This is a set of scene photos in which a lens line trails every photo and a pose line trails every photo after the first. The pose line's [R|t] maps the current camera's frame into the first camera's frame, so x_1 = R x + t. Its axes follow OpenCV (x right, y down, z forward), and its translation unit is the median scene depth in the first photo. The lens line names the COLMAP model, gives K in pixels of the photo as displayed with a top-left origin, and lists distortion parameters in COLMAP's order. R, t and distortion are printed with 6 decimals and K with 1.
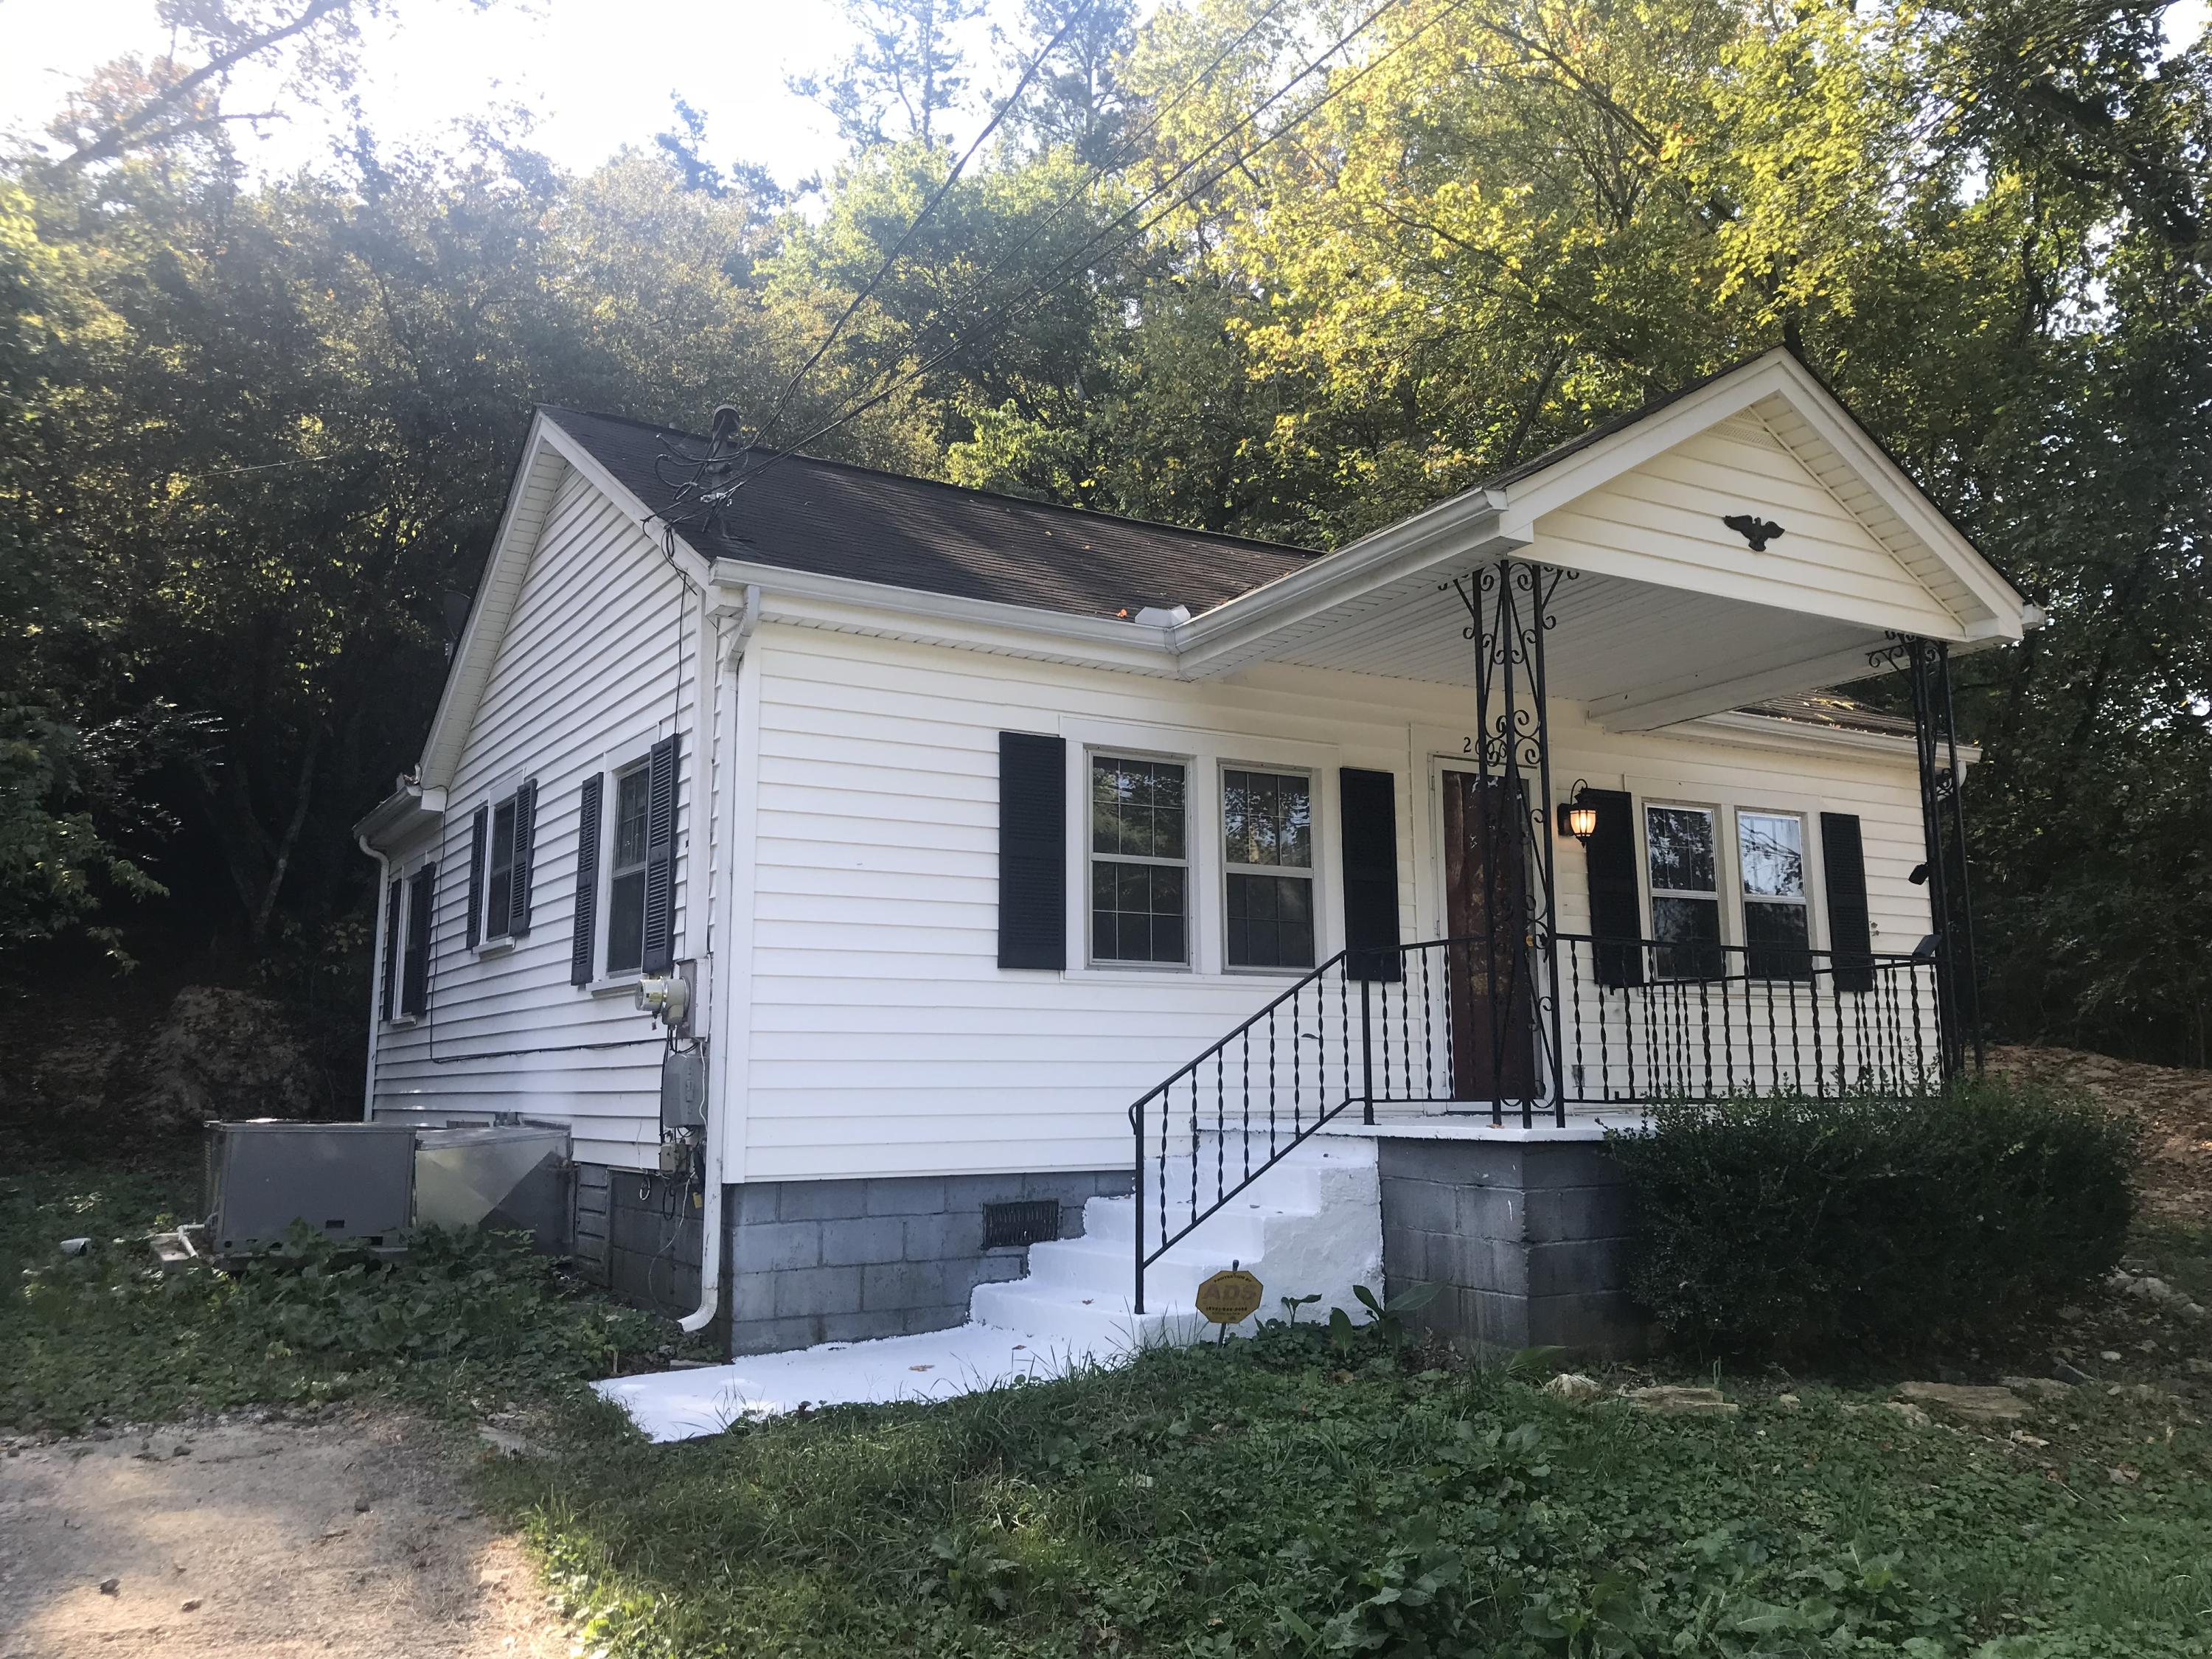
lens RADIAL K [[1818.6, 0, 1106.0], [0, 1818.6, 829.5], [0, 0, 1]] dist [0.102967, -0.310754]
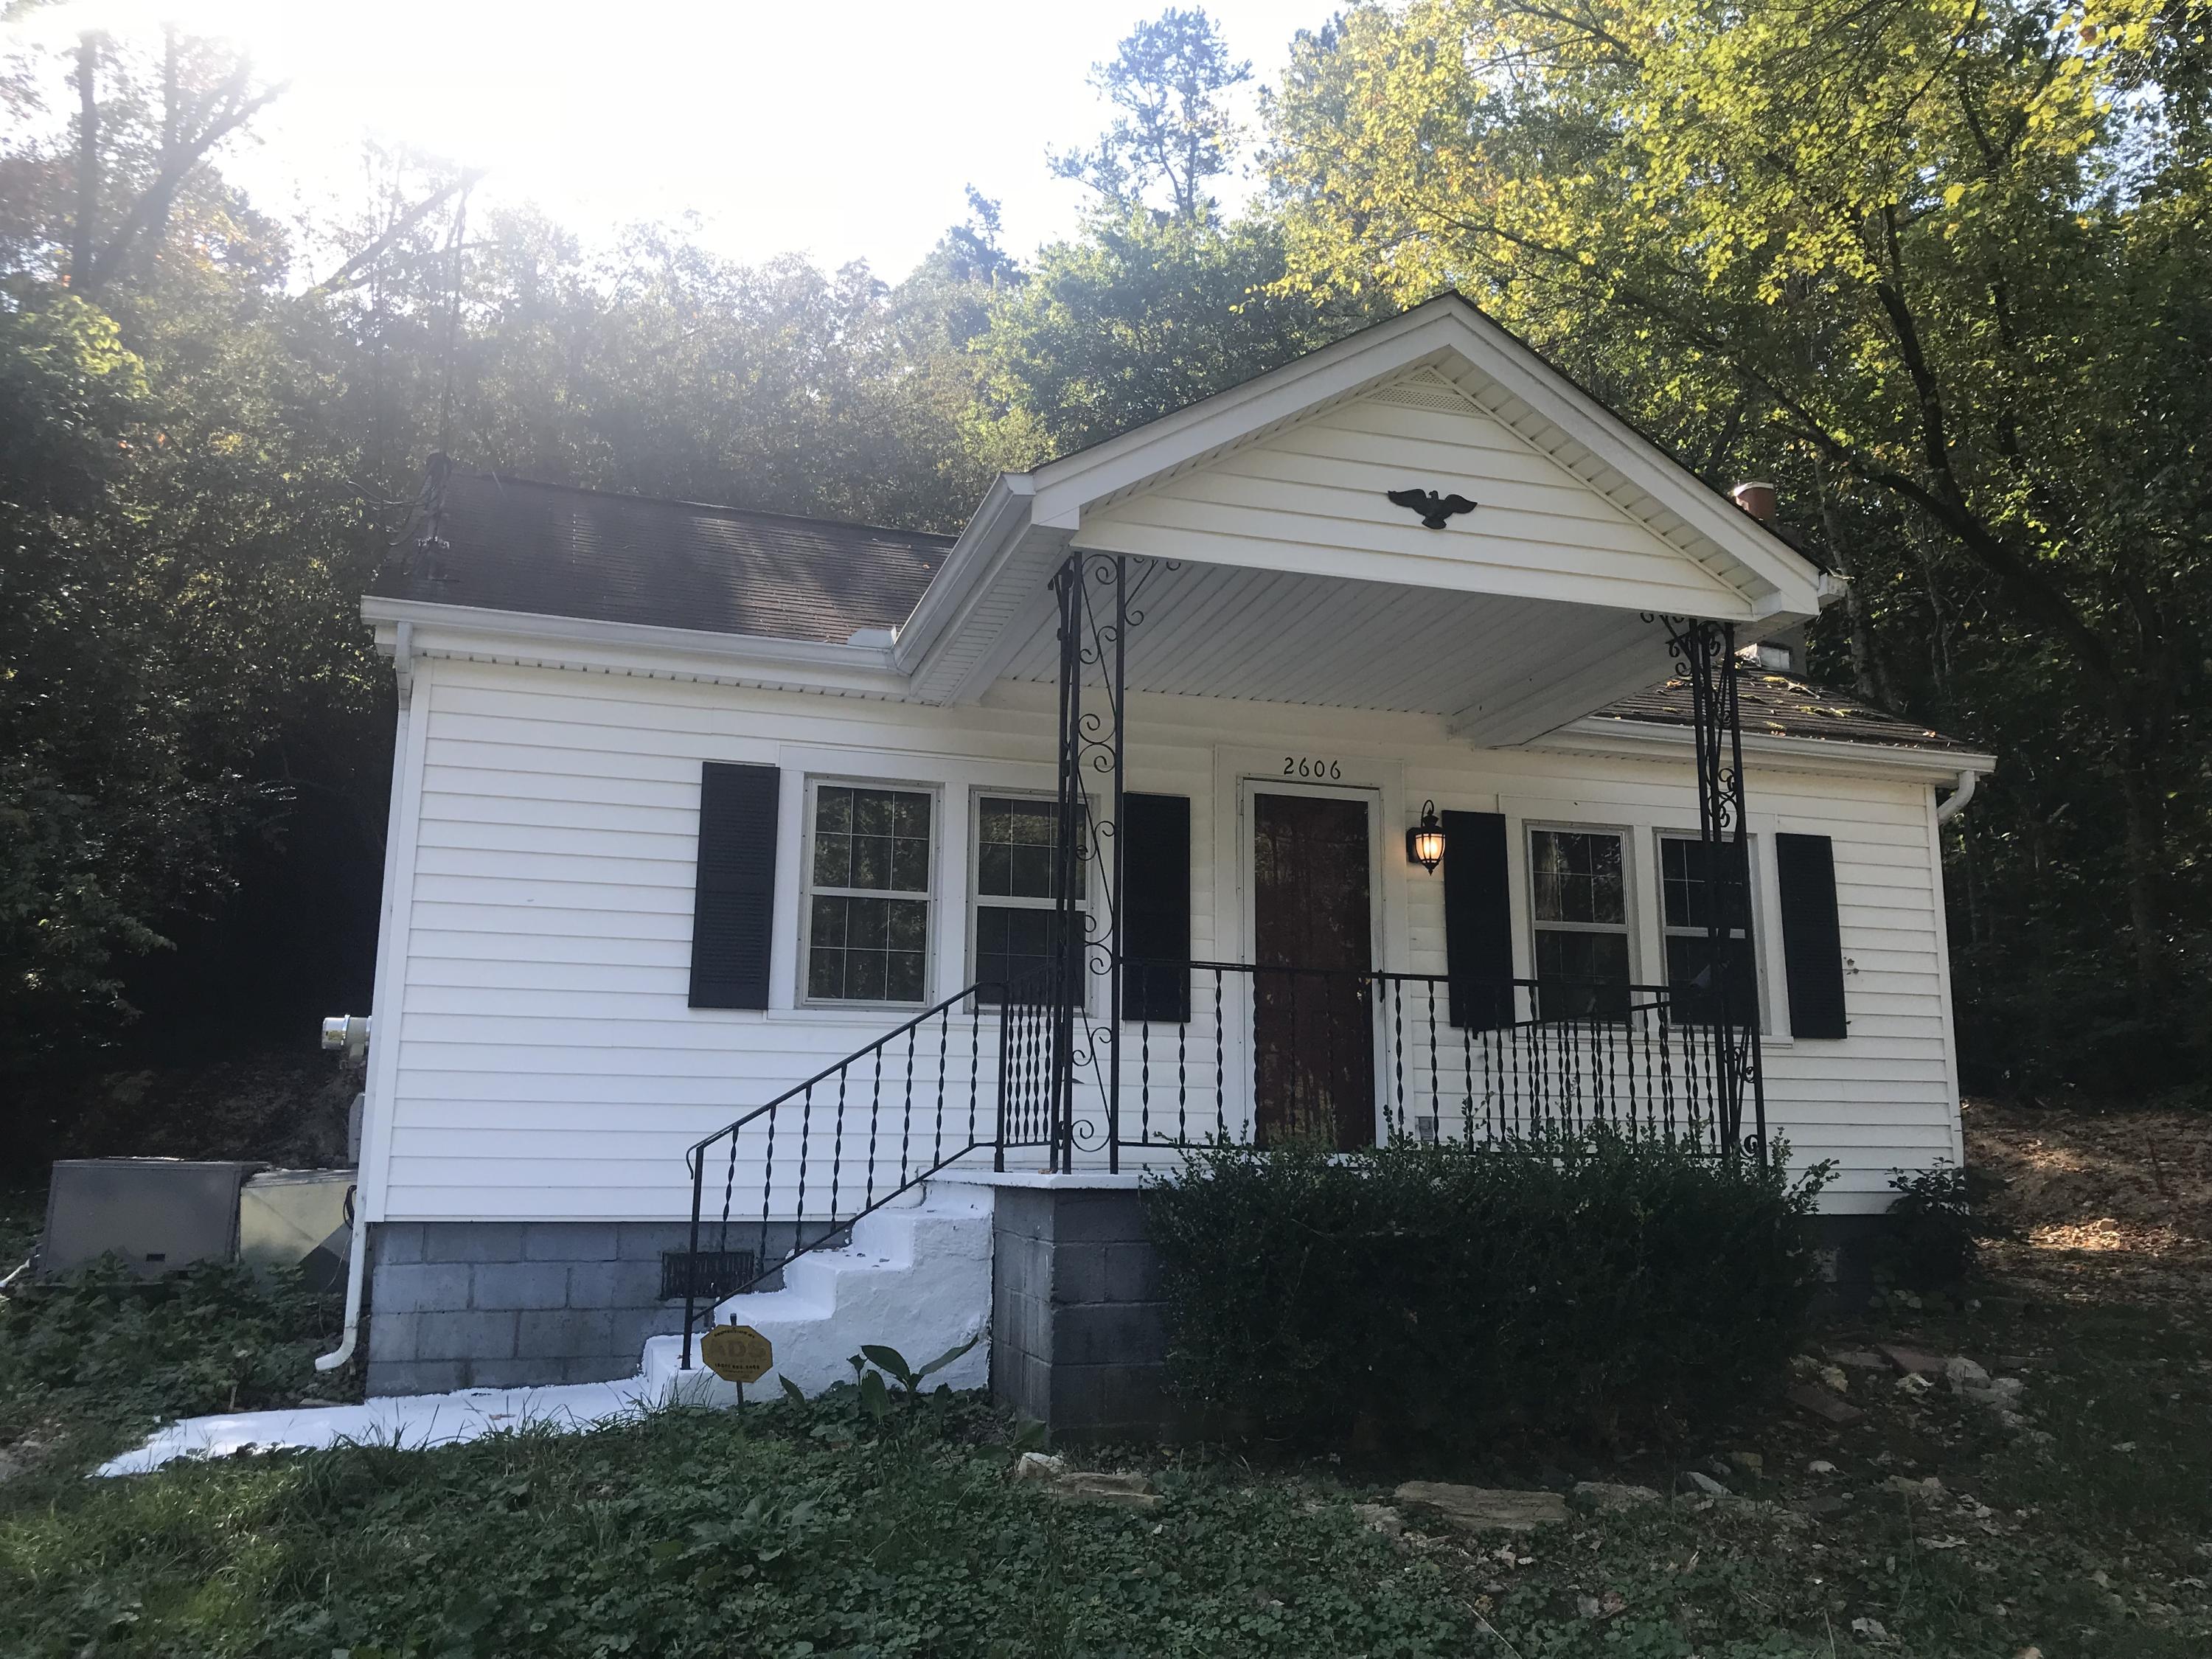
lens RADIAL K [[1828.7, 0, 1106.0], [0, 1828.7, 829.5], [0, 0, 1]] dist [0.007033, 0.006046]
pose [[0.975223, -0.025076, -0.219798, 0.357506], [0.017019, 0.999115, -0.038473, 0.022547], [0.220568, 0.033779, 0.974786, 0.098875]]
